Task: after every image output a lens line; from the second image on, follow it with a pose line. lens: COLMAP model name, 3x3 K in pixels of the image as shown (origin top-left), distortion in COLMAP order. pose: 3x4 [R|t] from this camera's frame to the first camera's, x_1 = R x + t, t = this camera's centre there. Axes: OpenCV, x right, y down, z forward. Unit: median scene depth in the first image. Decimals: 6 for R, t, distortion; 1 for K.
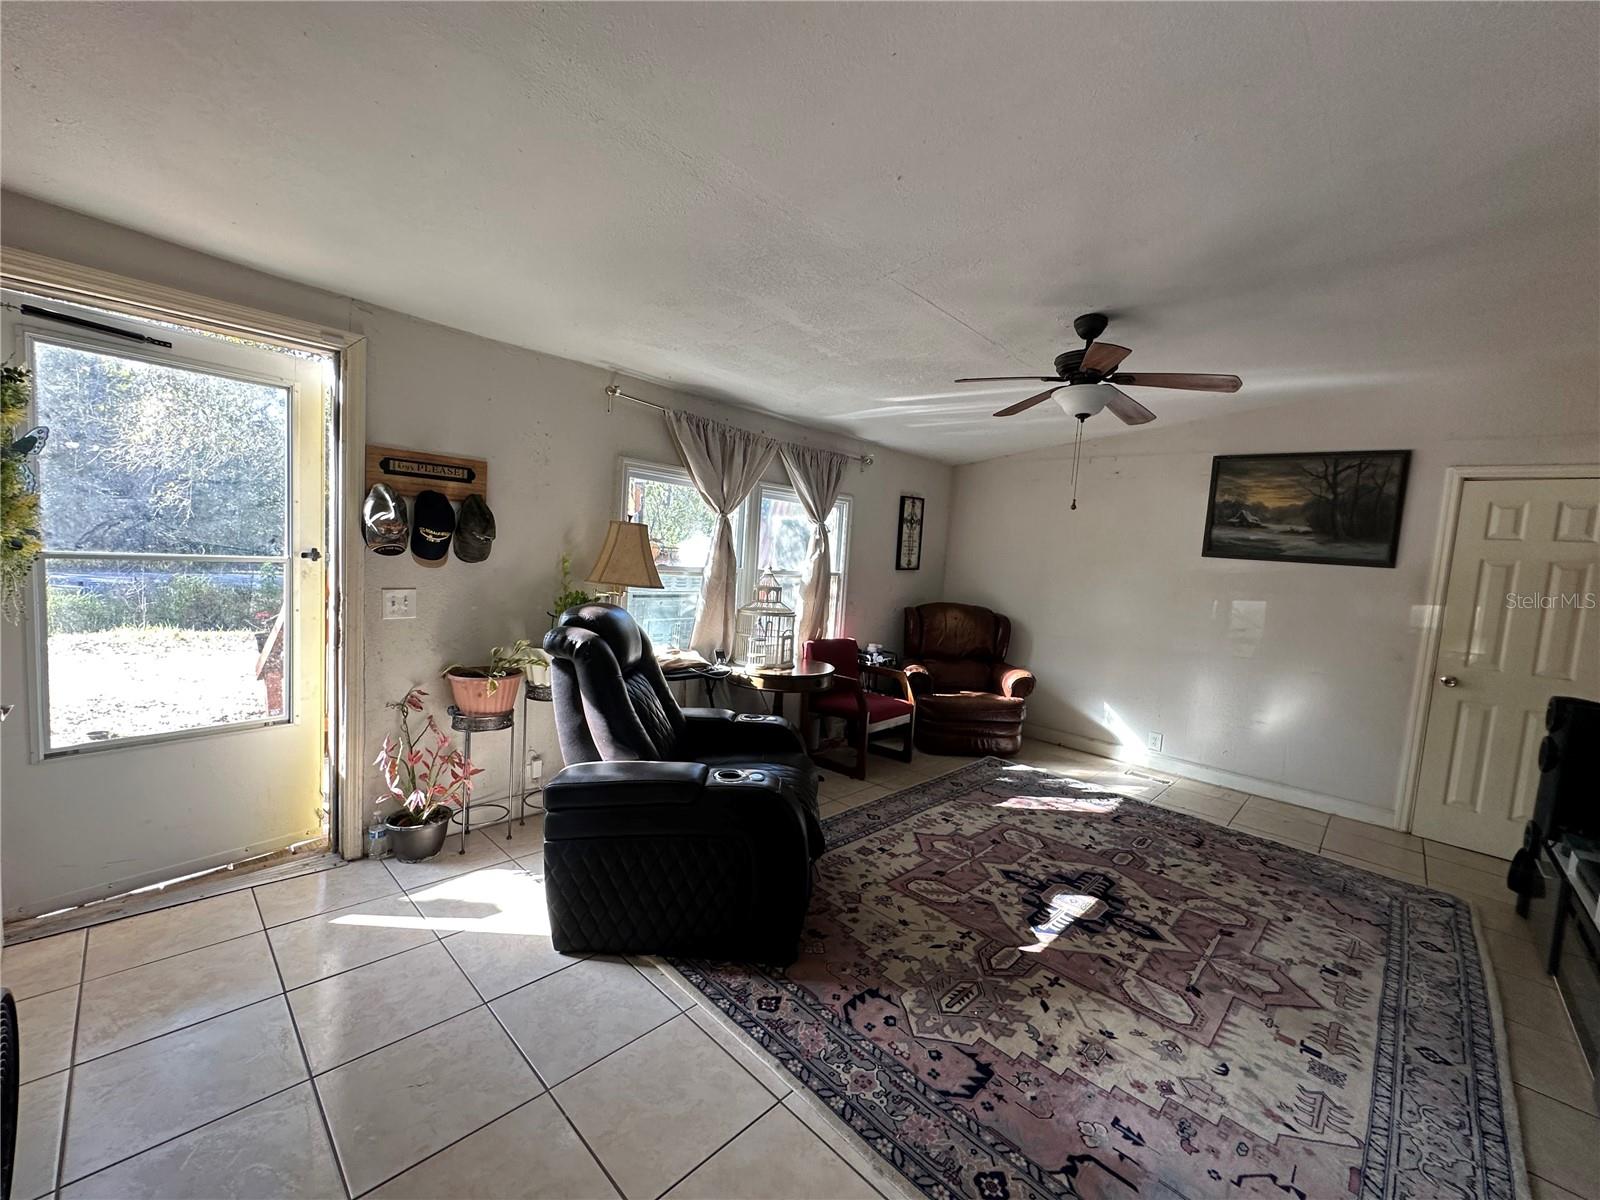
lens RADIAL K [[639.0, 0, 804.8], [0, 639.0, 597.8], [0, 0, 1]] dist [-0.003643, 0.000537]
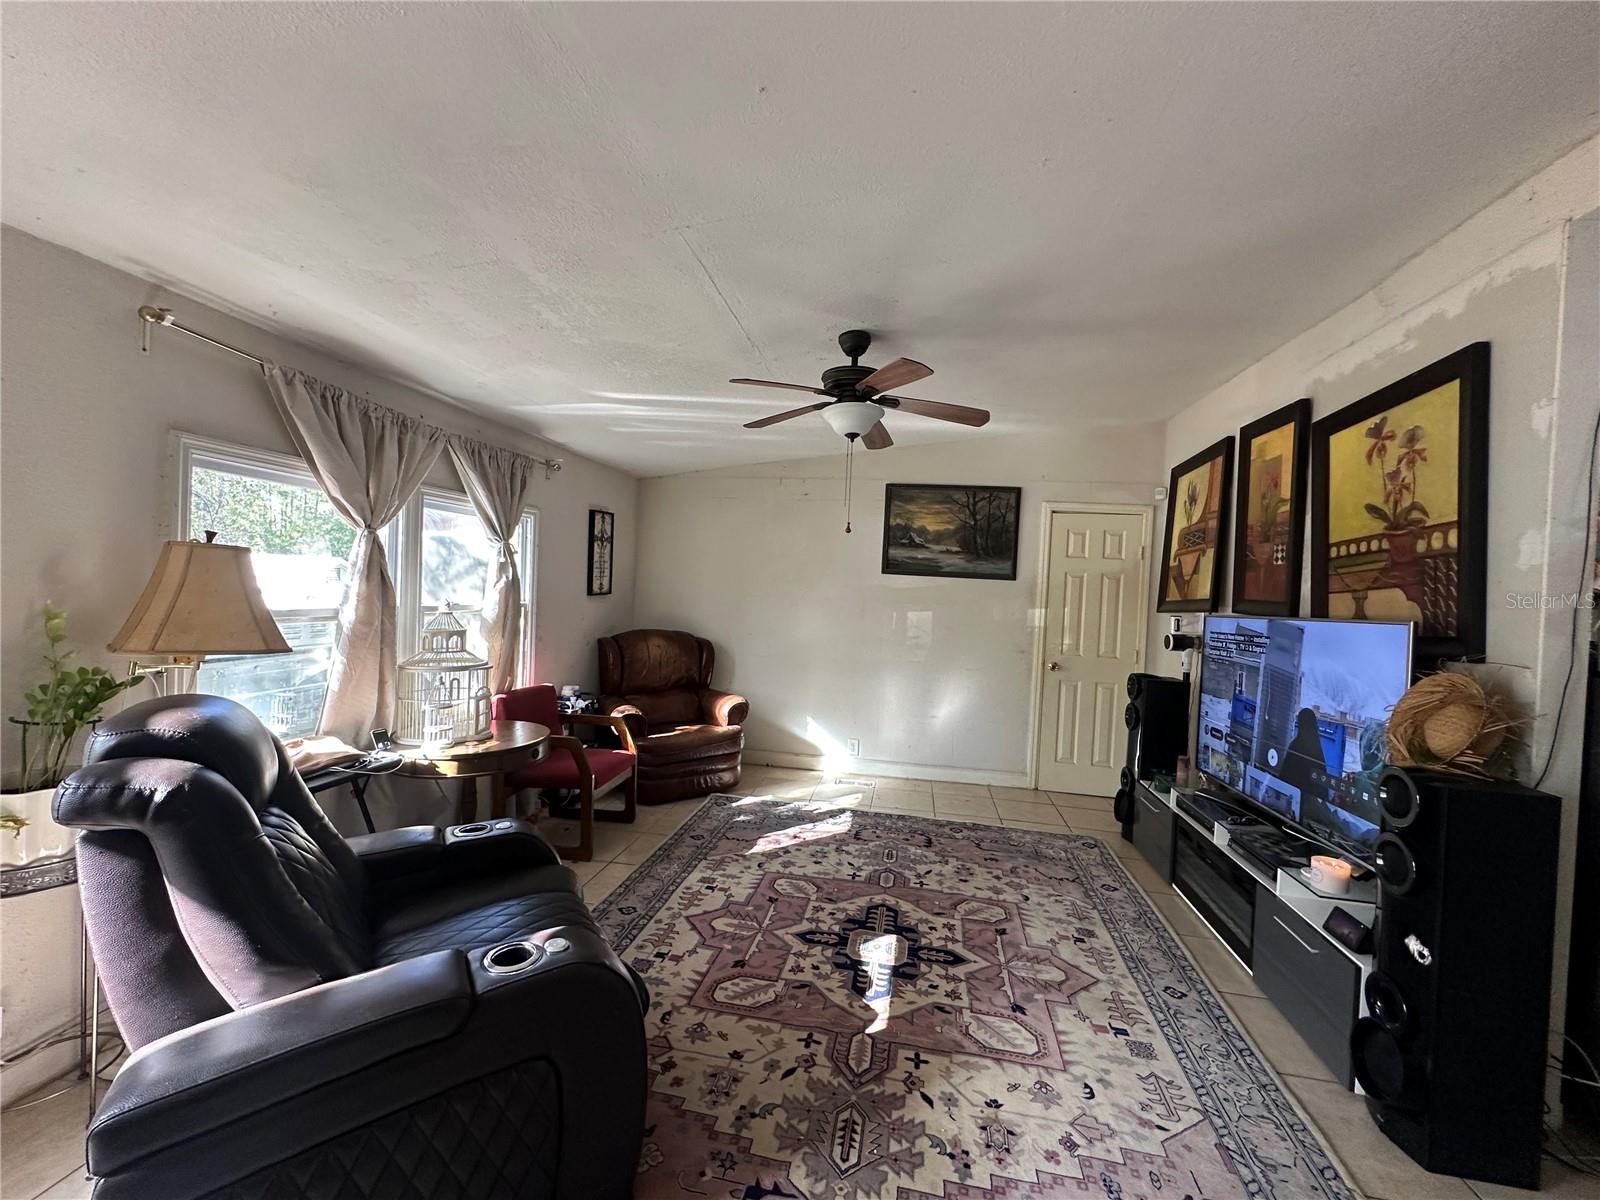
lens RADIAL K [[637.2, 0, 801.2], [0, 637.2, 596.7], [0, 0, 1]] dist [-0.002549, 0.000063]
pose [[0.837076, -0.042105, 0.545464, -0.136096], [0.054467, 0.998494, -0.006510, -0.034554], [-0.544369, 0.035159, 0.838109, 0.209322]]
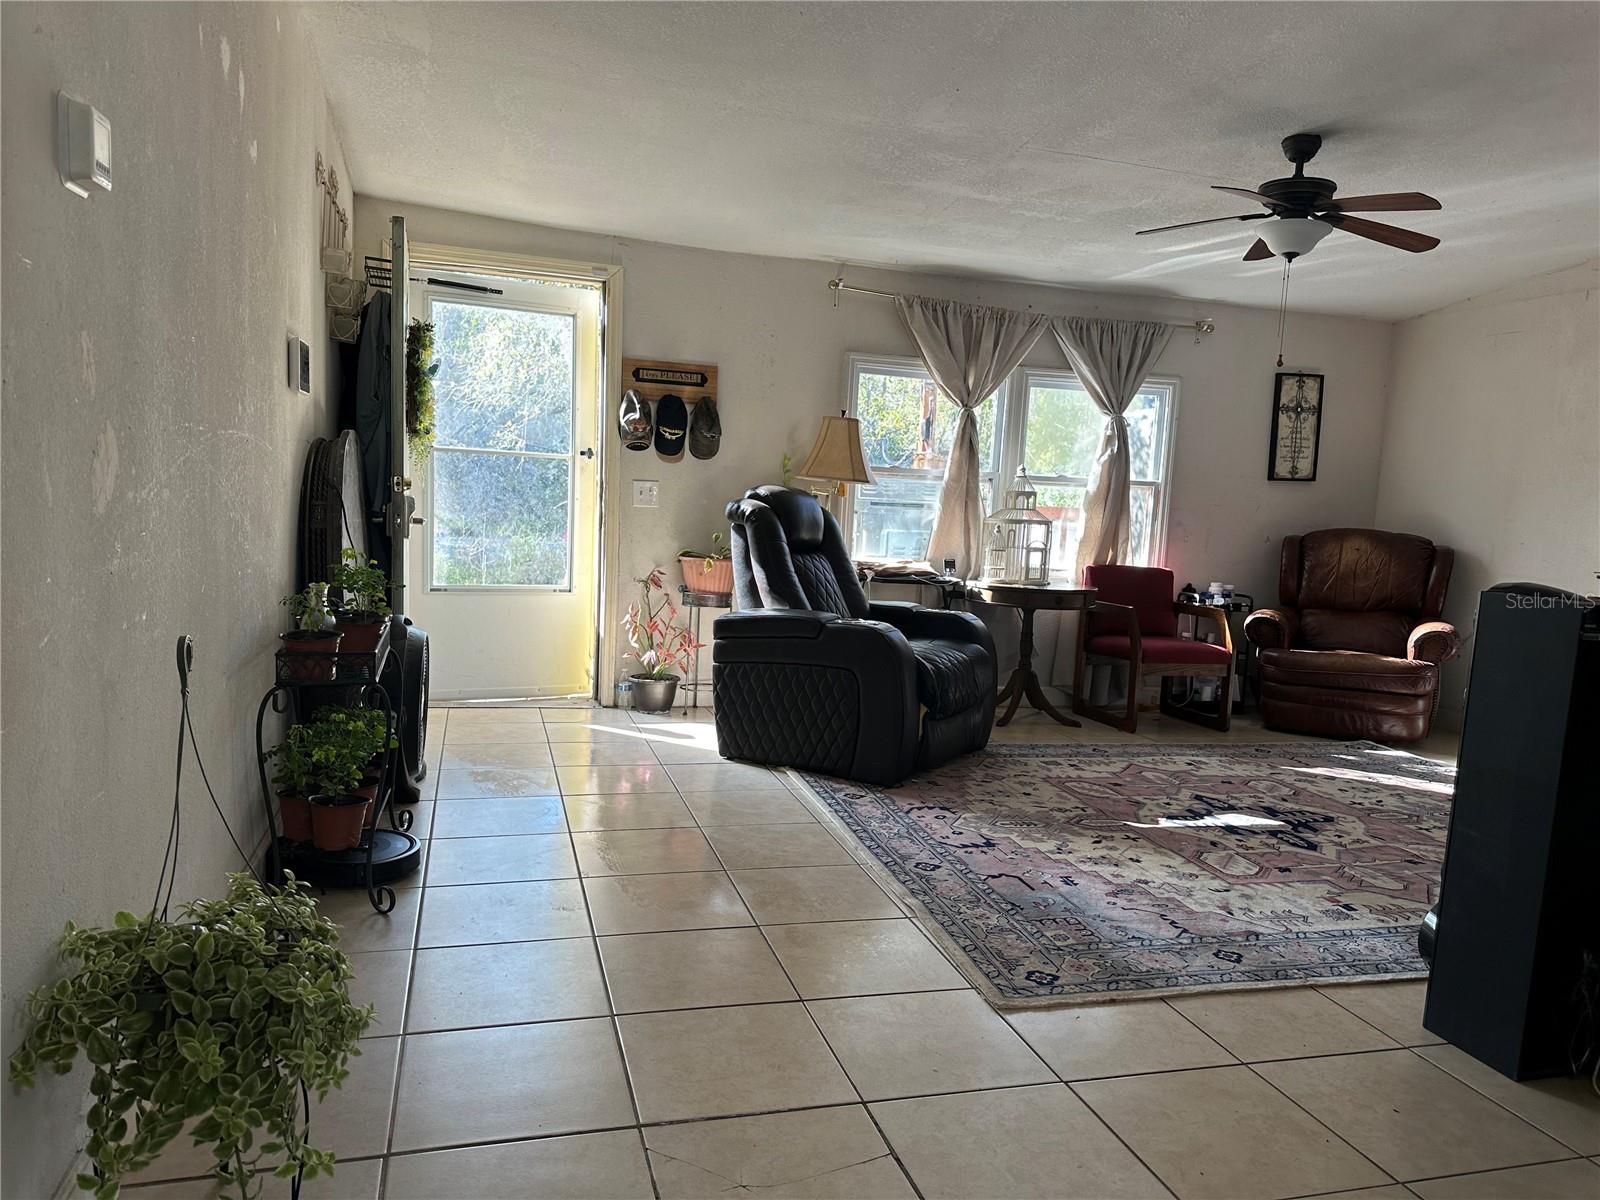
lens RADIAL K [[1138.3, 0, 806.9], [0, 1138.3, 598.9], [0, 0, 1]] dist [0.115185, -0.210080]
pose [[0.862803, 0.026179, -0.504862, 0.564838], [-0.029156, 0.999573, 0.002004, 0.157675], [0.504699, 0.012991, 0.863198, -0.541581]]
